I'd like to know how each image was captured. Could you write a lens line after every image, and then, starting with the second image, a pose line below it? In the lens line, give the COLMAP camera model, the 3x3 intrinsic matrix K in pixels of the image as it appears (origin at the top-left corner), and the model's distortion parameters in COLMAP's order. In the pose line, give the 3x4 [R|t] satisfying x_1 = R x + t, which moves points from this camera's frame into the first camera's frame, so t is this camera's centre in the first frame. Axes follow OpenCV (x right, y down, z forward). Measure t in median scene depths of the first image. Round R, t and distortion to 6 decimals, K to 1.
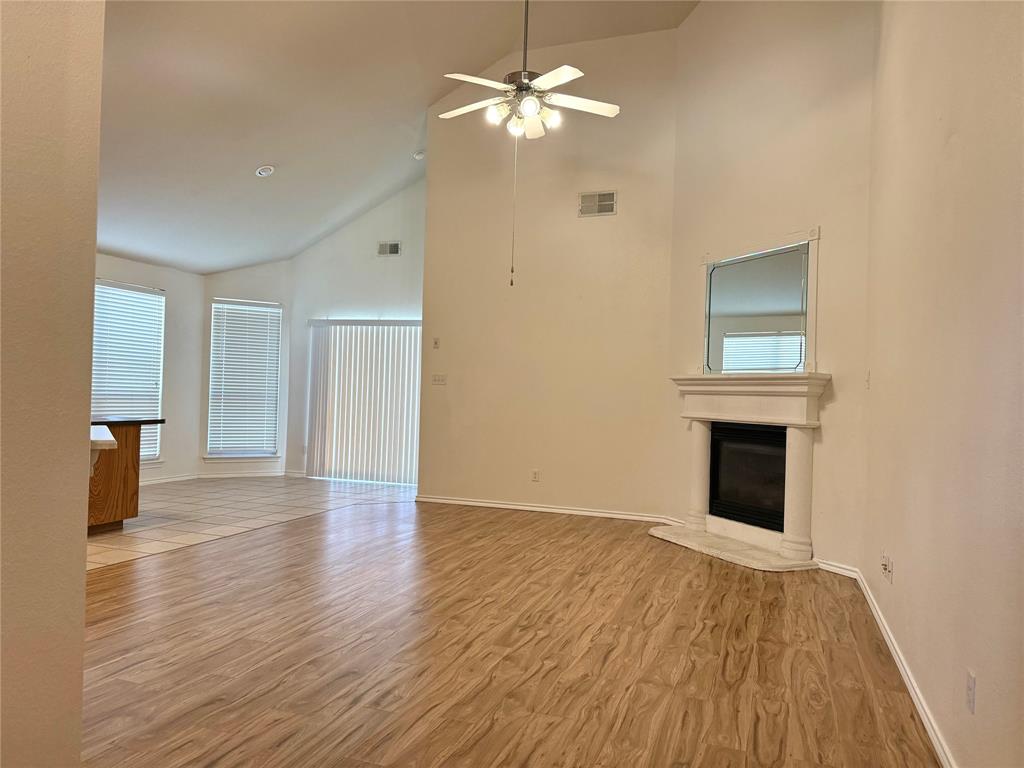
lens RADIAL K [[708.9, 0, 516.9], [0, 708.9, 388.7], [0, 0, 1]] dist [0.057152, -0.076213]
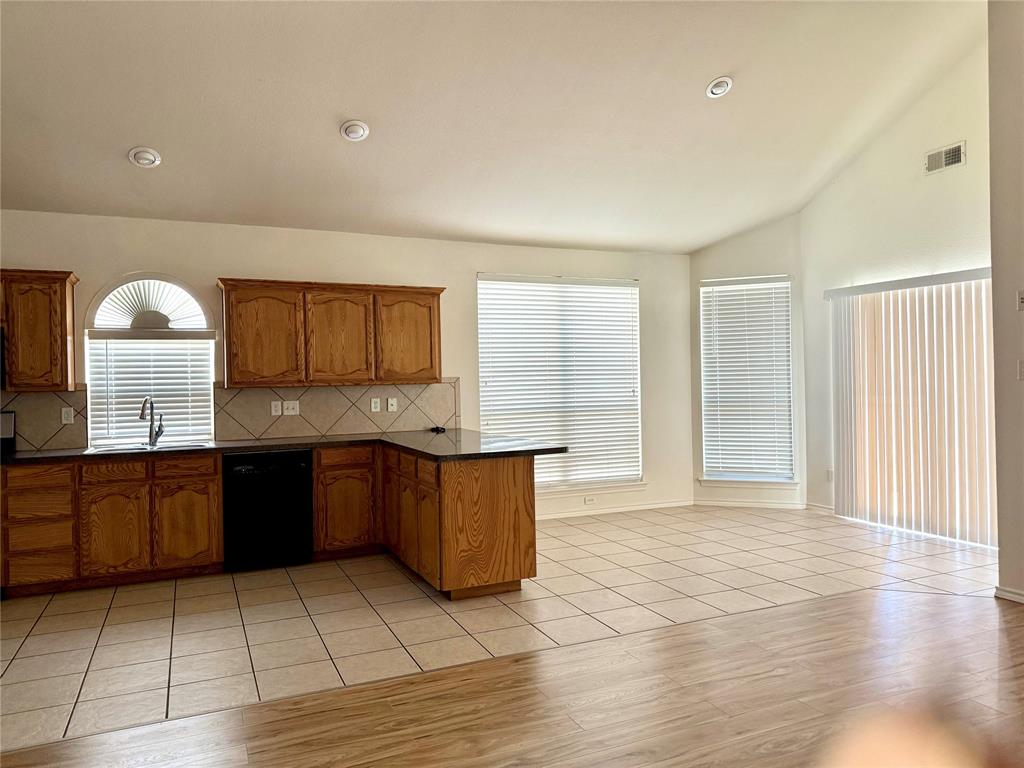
lens RADIAL K [[708.9, 0, 515.1], [0, 708.9, 377.0], [0, 0, 1]] dist [0.057152, -0.076213]
pose [[0.681475, -0.045936, -0.730398, 0.011018], [0.044422, 0.998784, -0.021369, -0.011182], [0.730492, -0.017883, 0.682687, 0.303464]]
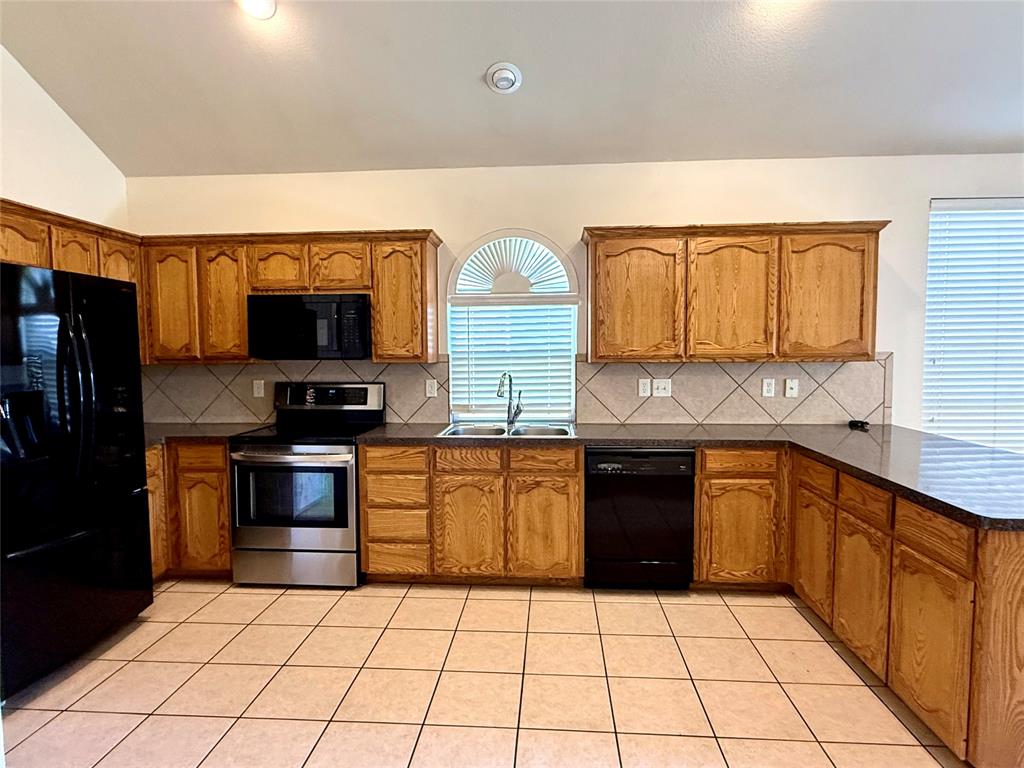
lens RADIAL K [[556.3, 0, 516.3], [0, 556.3, 387.0], [0, 0, 1]] dist [-0.016763, 0.001208]
pose [[0.250428, 0.033681, -0.967549, -0.223080], [0.019340, 0.999021, 0.039782, -0.024516], [0.967942, -0.028675, 0.249531, 0.386686]]
